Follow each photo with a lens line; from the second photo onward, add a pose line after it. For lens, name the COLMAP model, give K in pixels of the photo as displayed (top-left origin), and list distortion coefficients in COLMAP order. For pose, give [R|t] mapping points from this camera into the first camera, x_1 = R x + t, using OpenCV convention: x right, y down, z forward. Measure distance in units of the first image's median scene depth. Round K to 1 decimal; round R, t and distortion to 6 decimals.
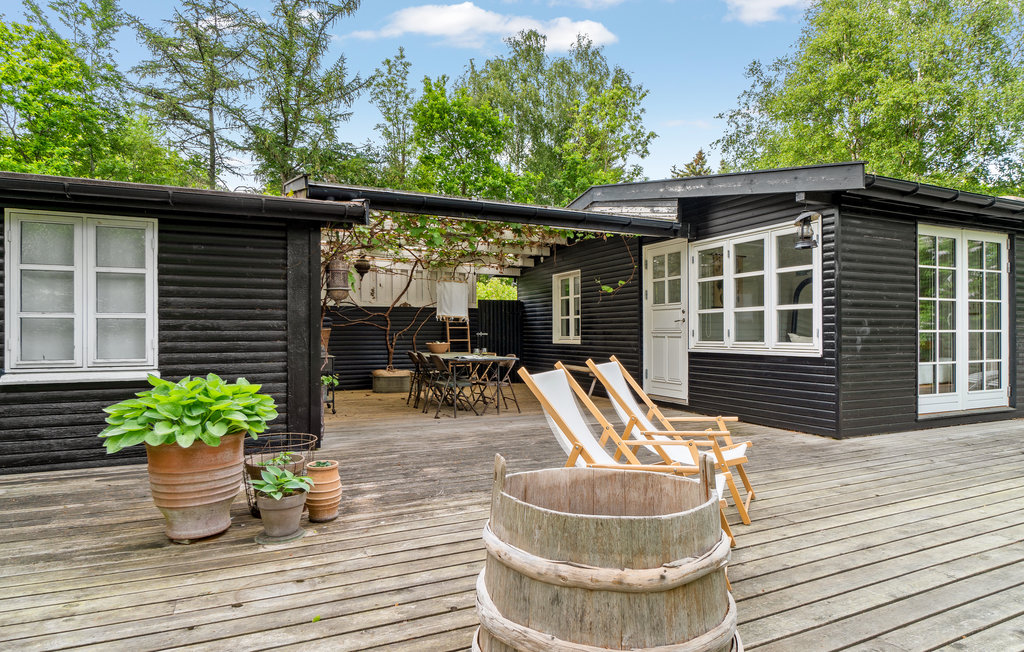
lens RADIAL K [[570.9, 0, 513.3], [0, 570.9, 333.5], [0, 0, 1]] dist [-0.000673, -0.000156]
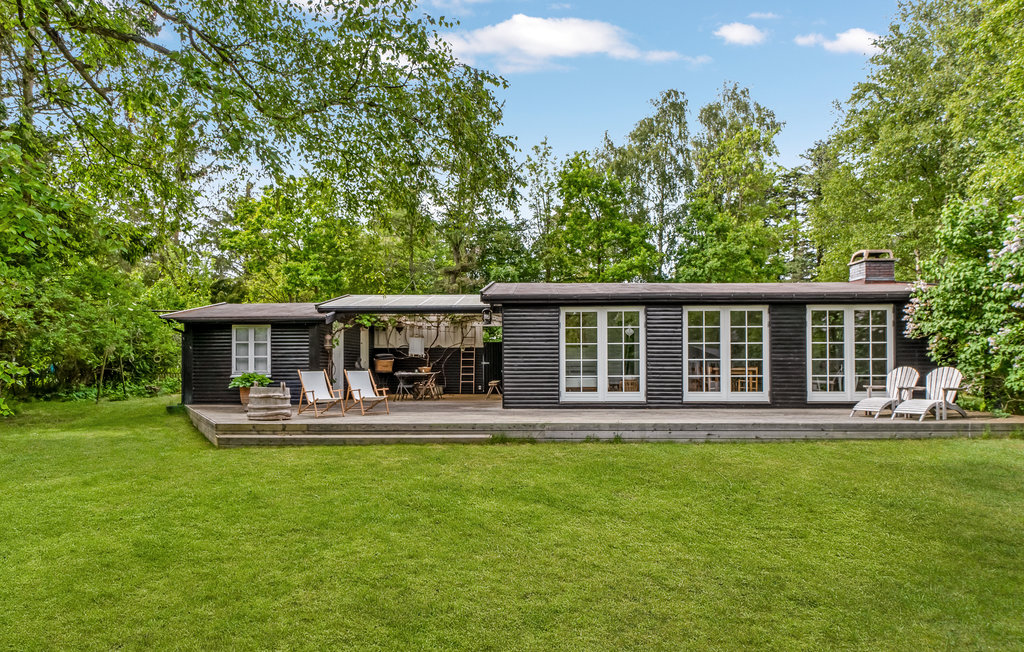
lens RADIAL K [[611.1, 0, 513.3], [0, 611.1, 363.2], [0, 0, 1]] dist [-0.000736, 0.000092]
pose [[0.894390, -0.002540, -0.447280, 0.924550], [0.001541, 0.999995, -0.002598, 0.006711], [0.447284, 0.001634, 0.894390, -0.620033]]
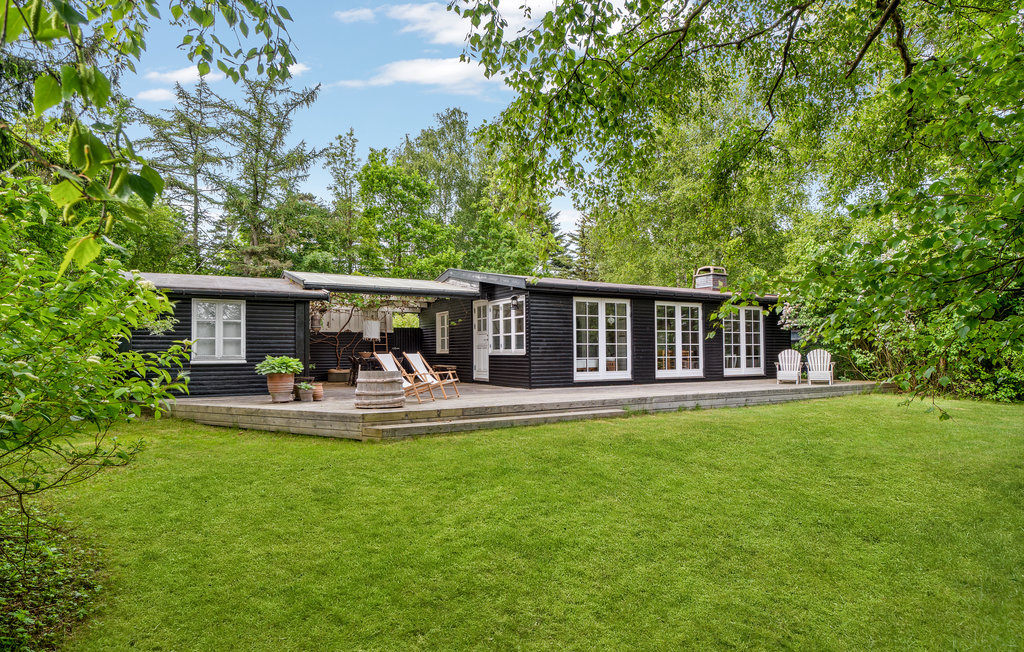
lens RADIAL K [[570.9, 0, 513.3], [0, 570.9, 333.5], [0, 0, 1]] dist [-0.000673, -0.000156]
pose [[0.996400, -0.001697, 0.084756, 0.164297], [0.004705, 0.999366, -0.035302, 0.020063], [-0.084642, 0.035574, 0.995776, -0.762044]]
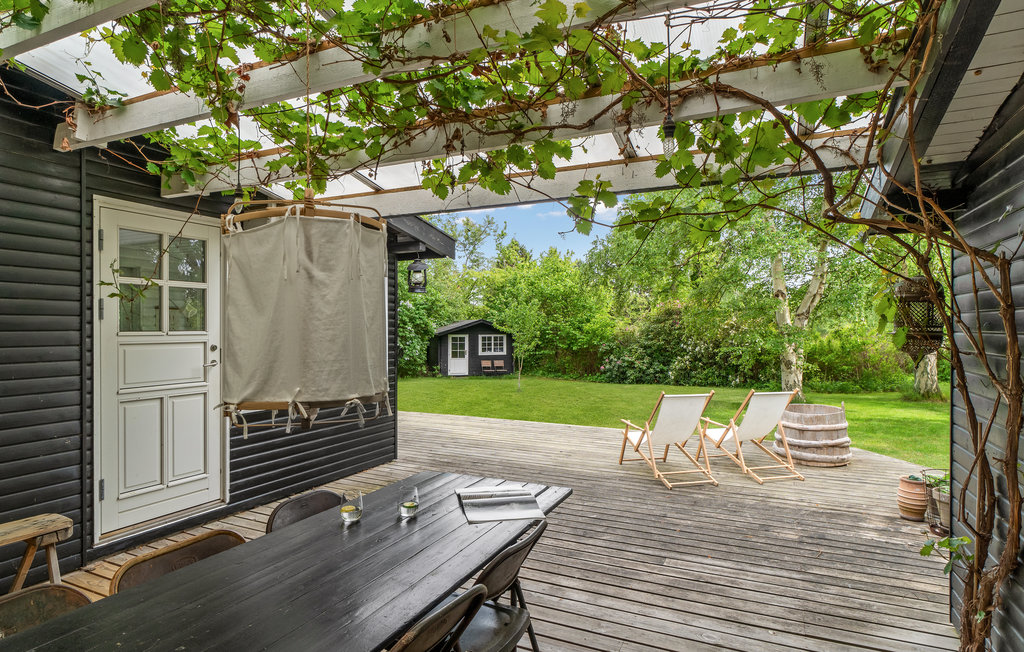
lens RADIAL K [[570.9, 0, 513.3], [0, 570.9, 333.5], [0, 0, 1]] dist [-0.000673, -0.000156]
pose [[-0.650488, -0.004915, 0.759500, -0.246378], [-0.001332, 0.999985, 0.005330, -0.042545], [-0.759515, 0.002455, -0.650485, 0.860679]]
